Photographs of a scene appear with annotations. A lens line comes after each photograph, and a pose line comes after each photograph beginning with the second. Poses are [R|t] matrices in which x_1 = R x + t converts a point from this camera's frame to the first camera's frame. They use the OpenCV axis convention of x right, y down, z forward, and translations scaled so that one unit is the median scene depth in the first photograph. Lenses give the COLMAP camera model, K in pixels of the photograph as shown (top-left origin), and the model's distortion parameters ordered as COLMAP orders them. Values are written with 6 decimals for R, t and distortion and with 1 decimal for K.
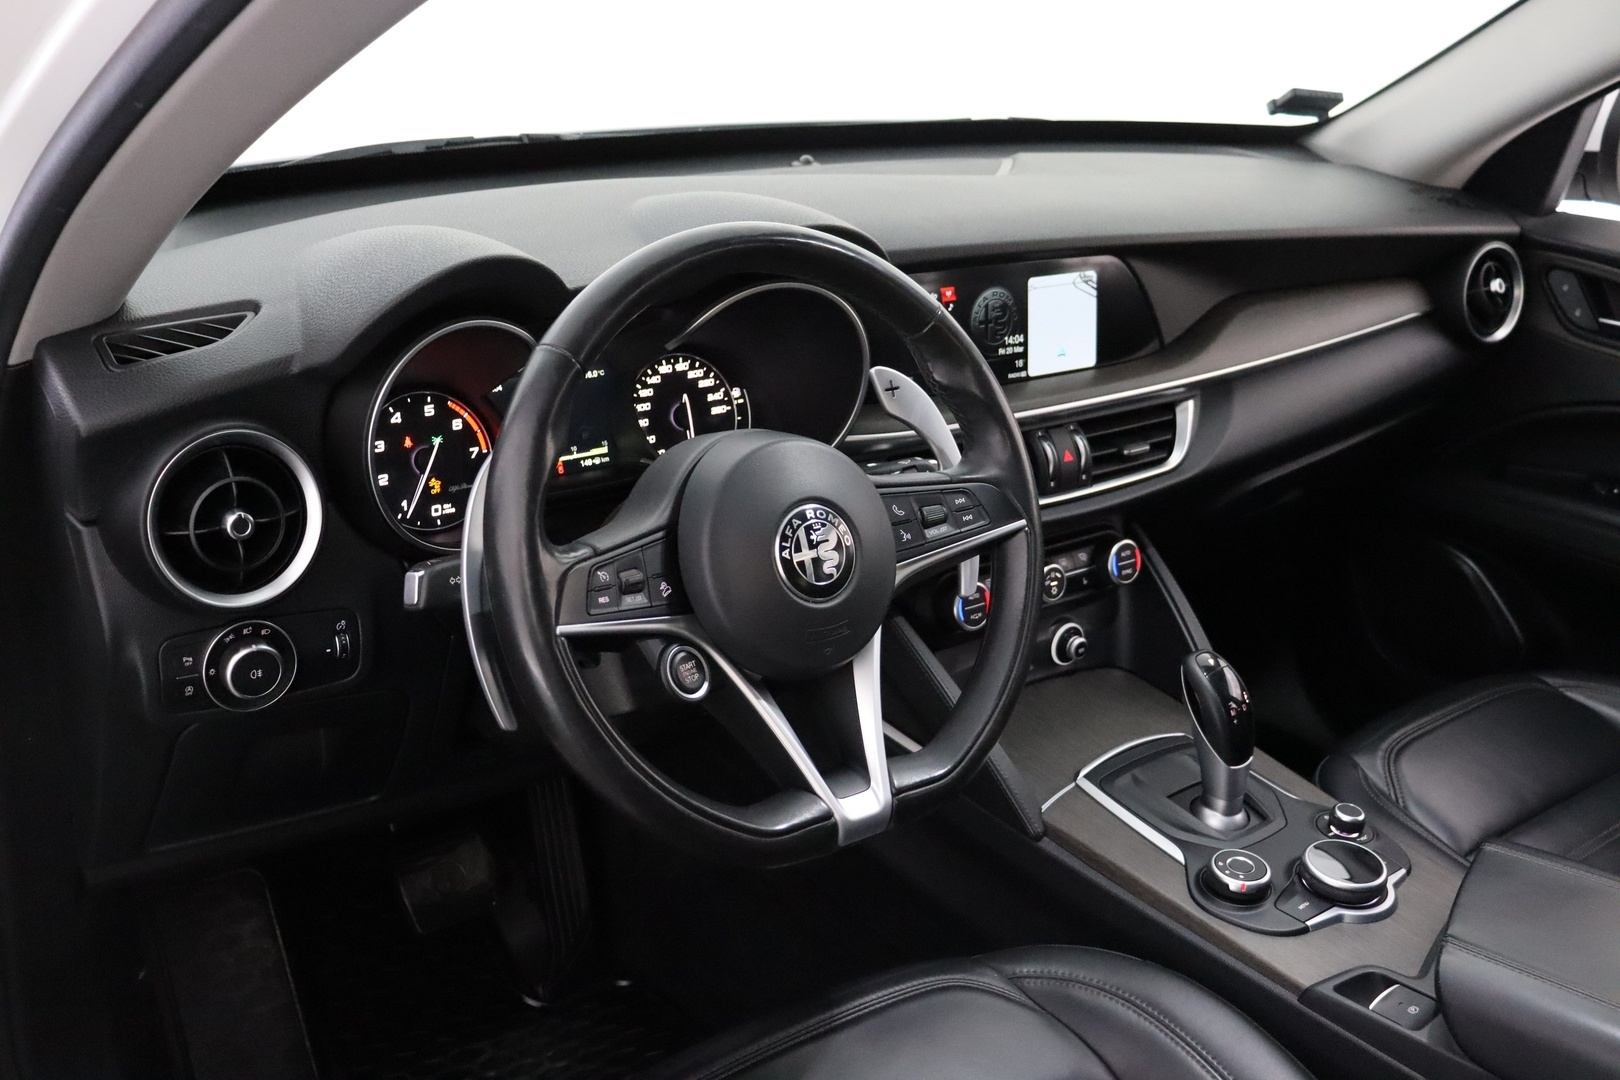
lens RADIAL K [[1449.3, 0, 812.4], [0, 1449.3, 538.5], [0, 0, 1]] dist [-0.077132, 0.008933]
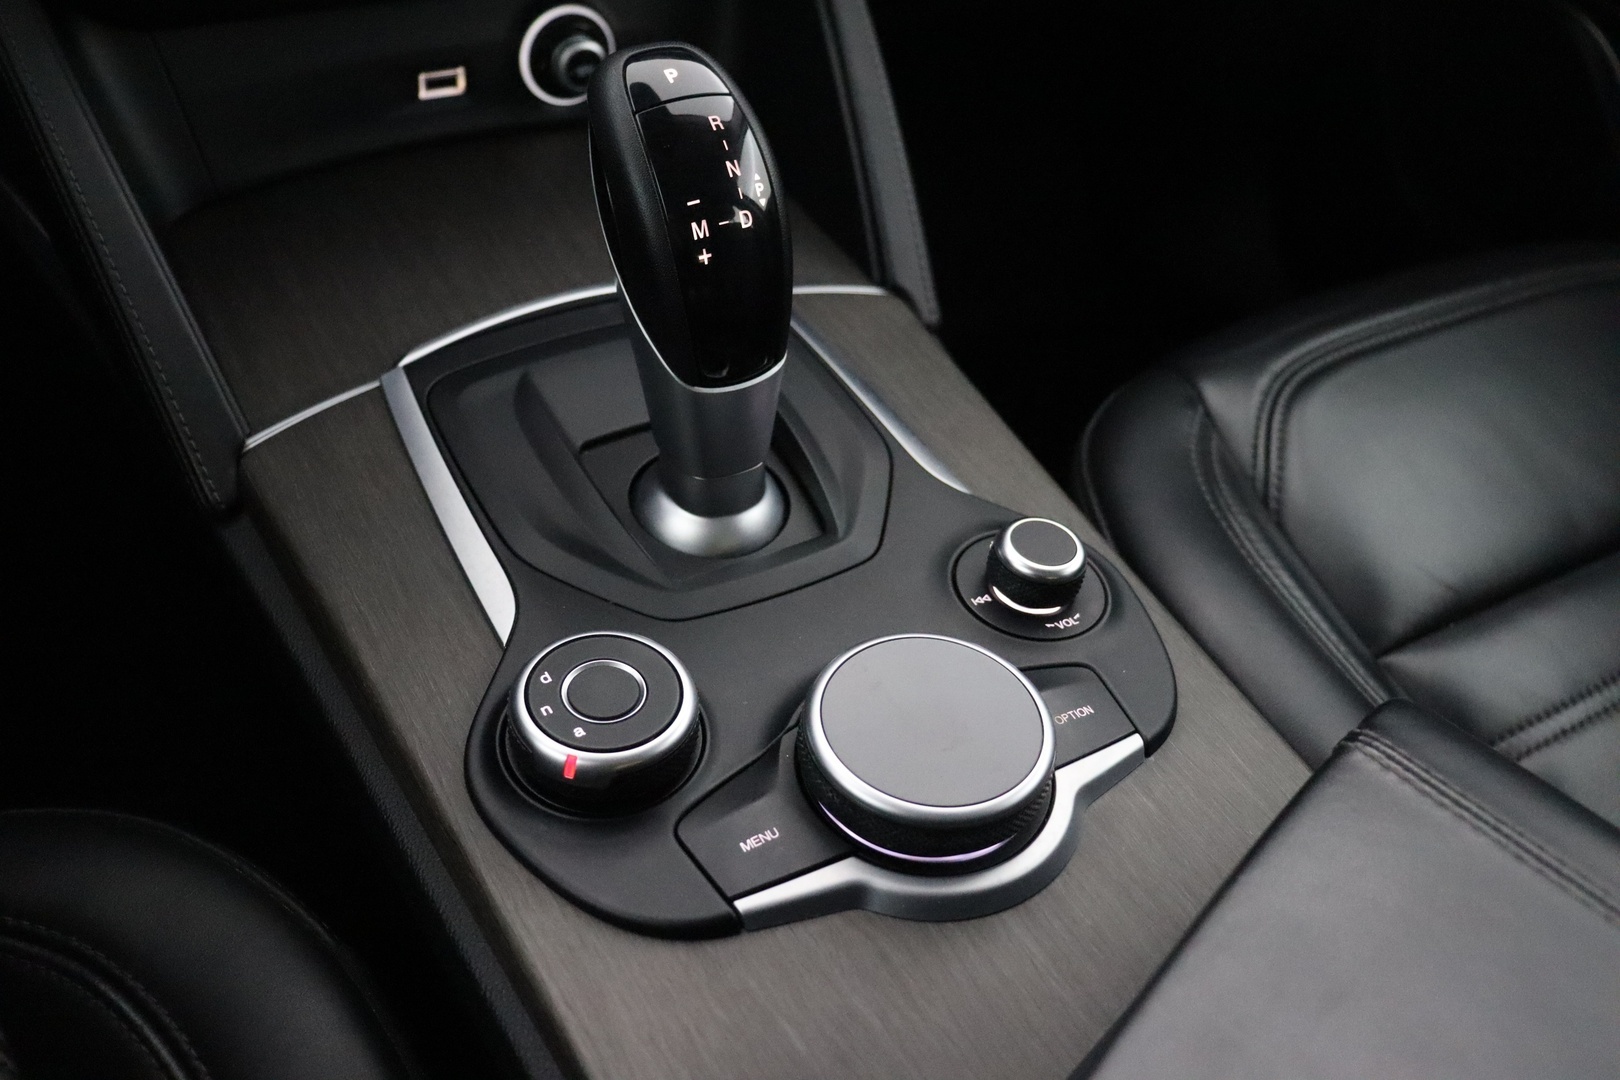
lens RADIAL K [[1449.3, 0, 807.8], [0, 1449.3, 538.6], [0, 0, 1]] dist [-0.077132, 0.008933]
pose [[0.993766, 0.101484, -0.046146, 0.335257], [-0.081790, 0.944964, 0.316785, 0.079922], [0.075755, -0.311036, 0.947374, 0.655688]]
